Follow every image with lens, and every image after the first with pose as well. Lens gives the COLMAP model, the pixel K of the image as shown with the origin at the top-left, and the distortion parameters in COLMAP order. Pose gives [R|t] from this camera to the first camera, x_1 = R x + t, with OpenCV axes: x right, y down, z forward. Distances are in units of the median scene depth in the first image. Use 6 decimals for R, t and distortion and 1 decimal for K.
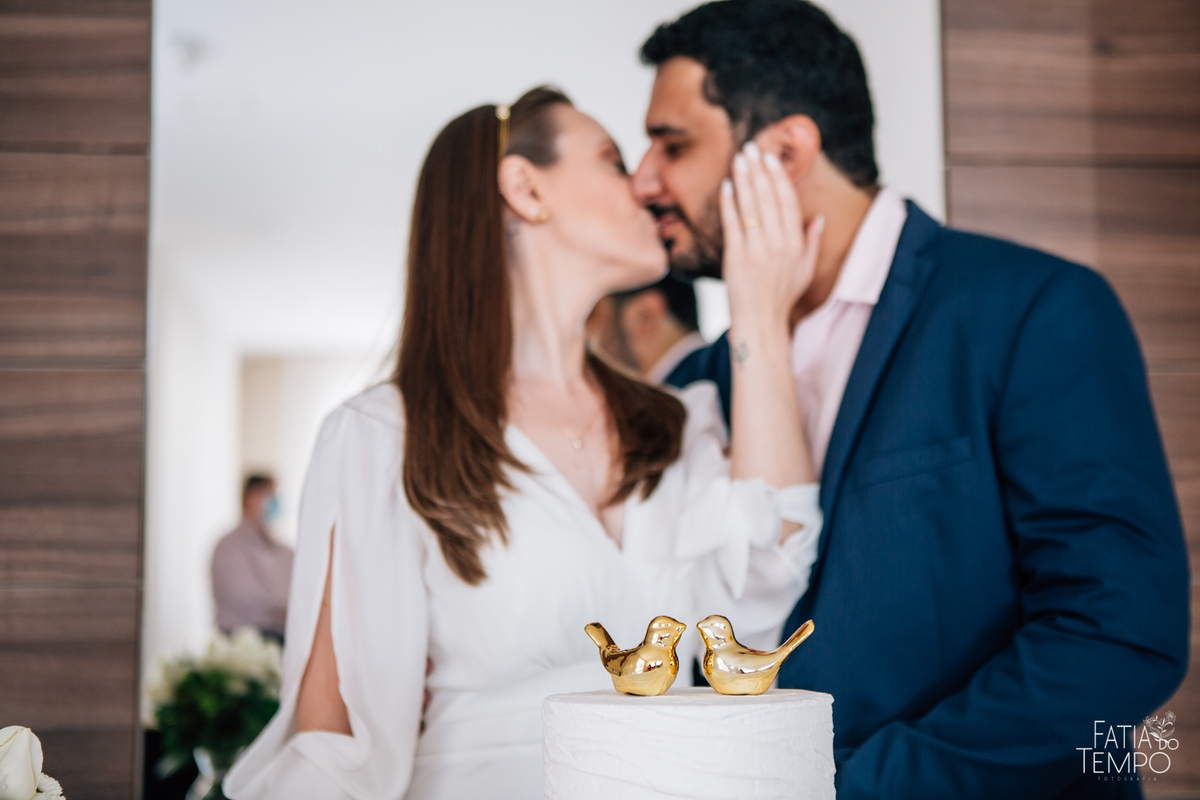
lens RADIAL K [[1822.8, 0, 593.4], [0, 1822.8, 371.6], [0, 0, 1]] dist [0.048065, 0.000000]
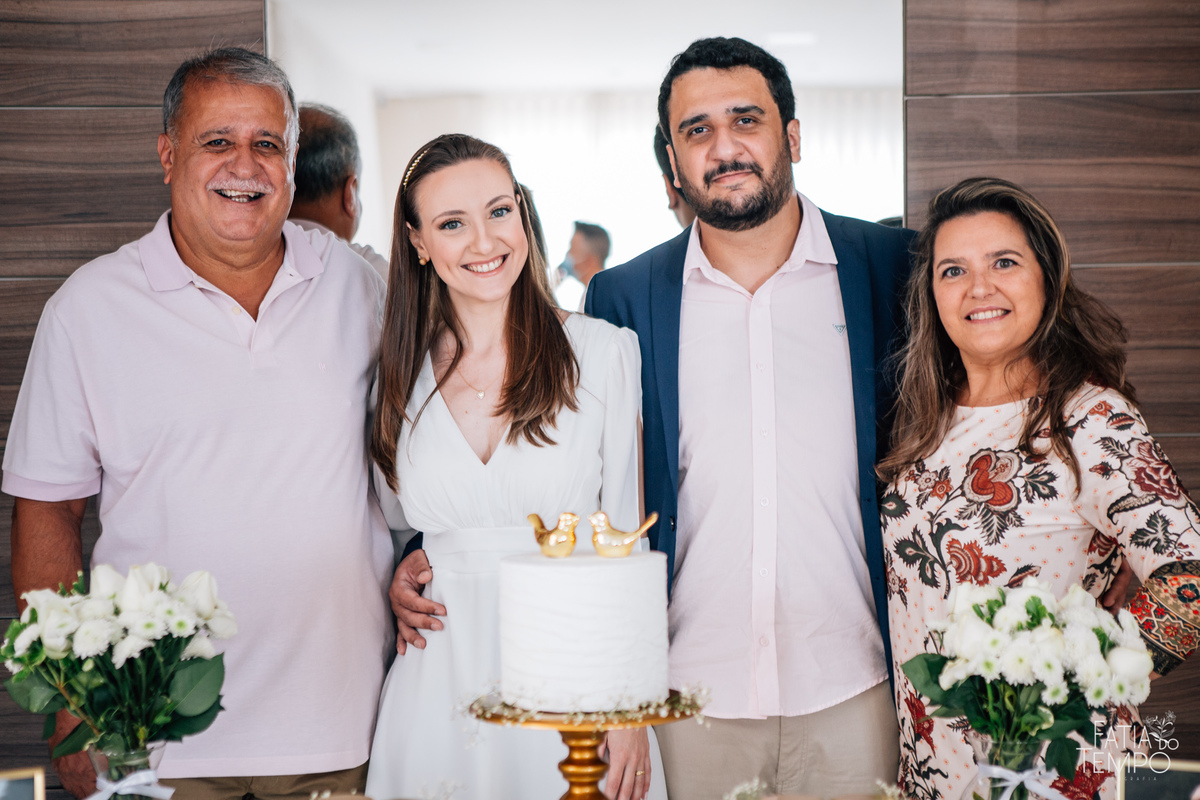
lens RADIAL K [[2394.7, 0, 618.0], [0, 2394.7, 383.3], [0, 0, 1]] dist [0.276301, 0.000000]
pose [[0.994935, -0.000390, -0.100524, 0.292373], [0.015427, 0.988740, 0.148847, -0.302657], [0.099334, -0.149644, 0.983738, -1.132753]]
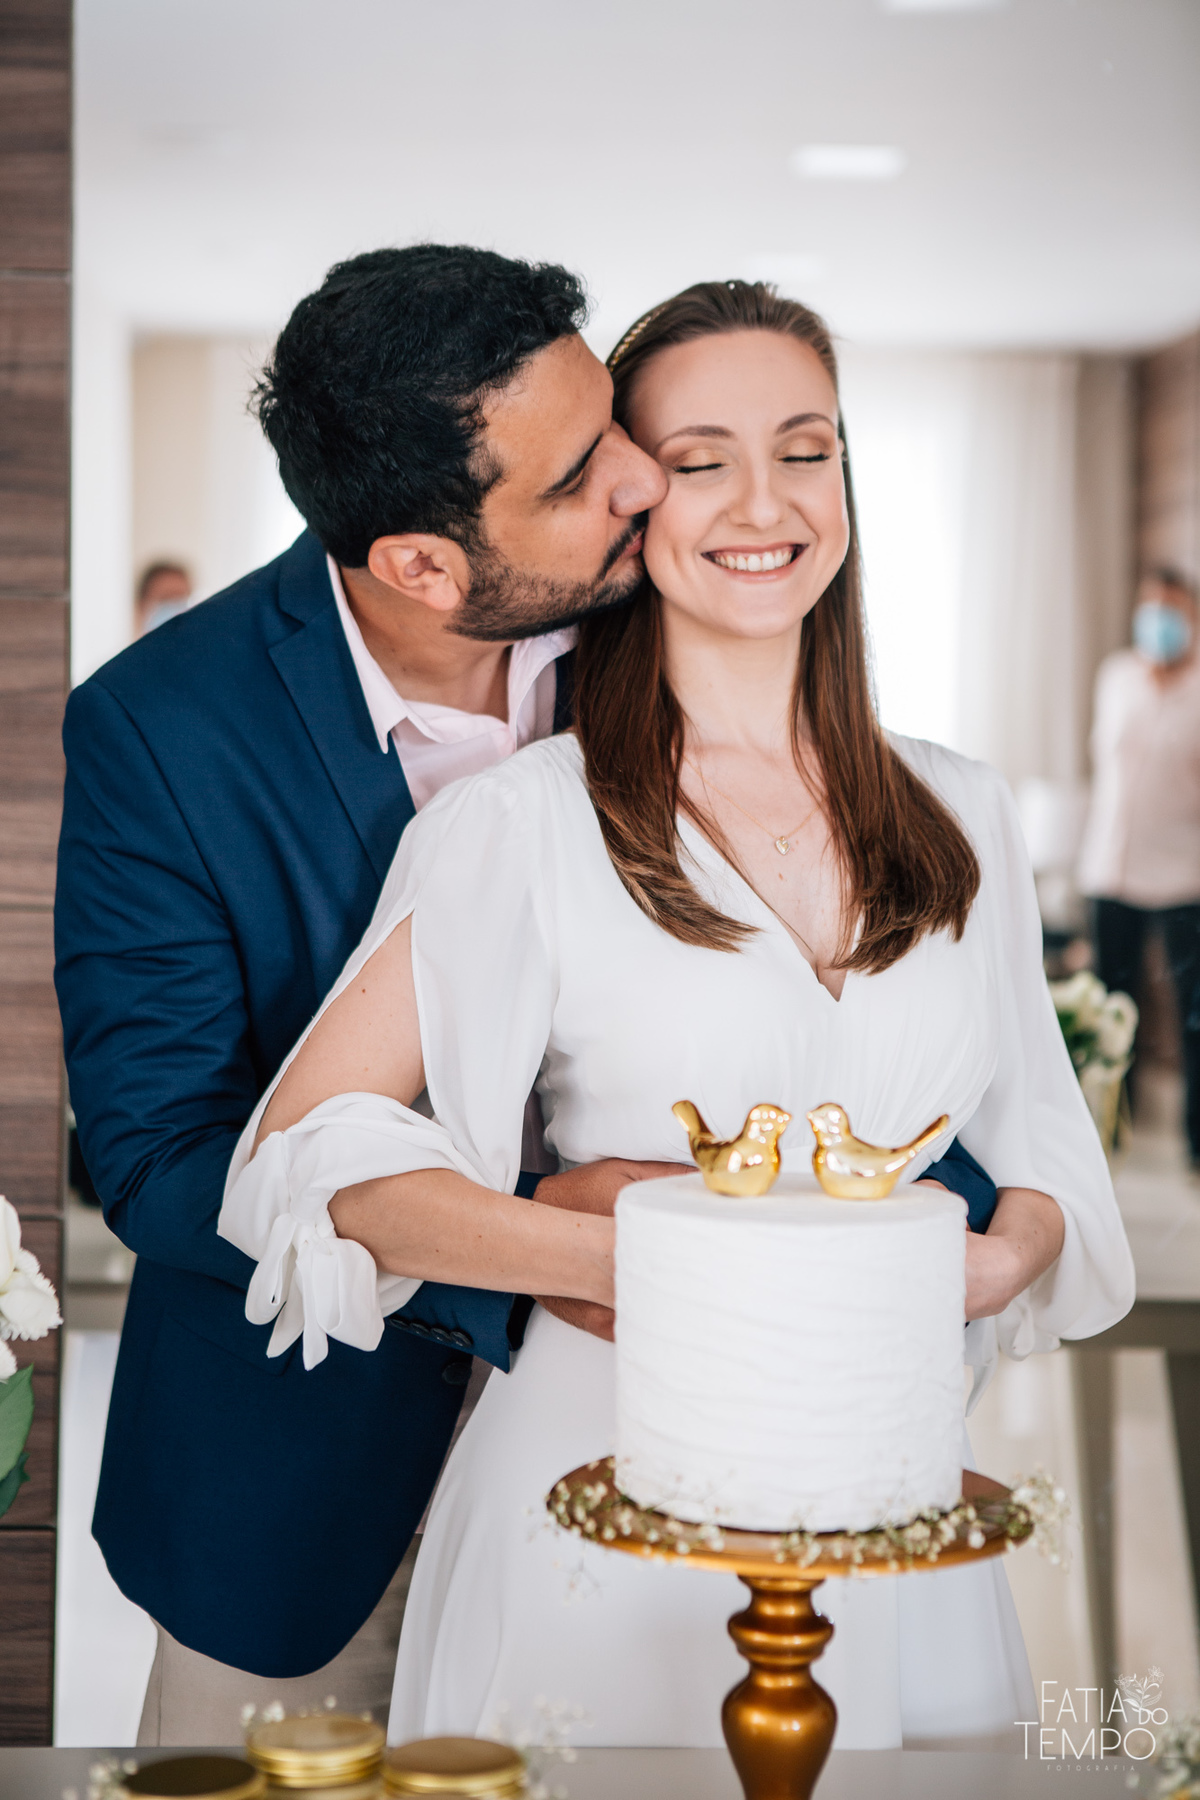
lens RADIAL K [[3453.7, 0, 648.0], [0, 3453.7, 947.0], [0, 0, 1]] dist [0.115656, 0.000000]
pose [[0.998821, 0.039043, -0.028856, 0.025316], [-0.033027, 0.982076, 0.185568, -0.209623], [0.035584, -0.184396, 0.982208, -0.494260]]
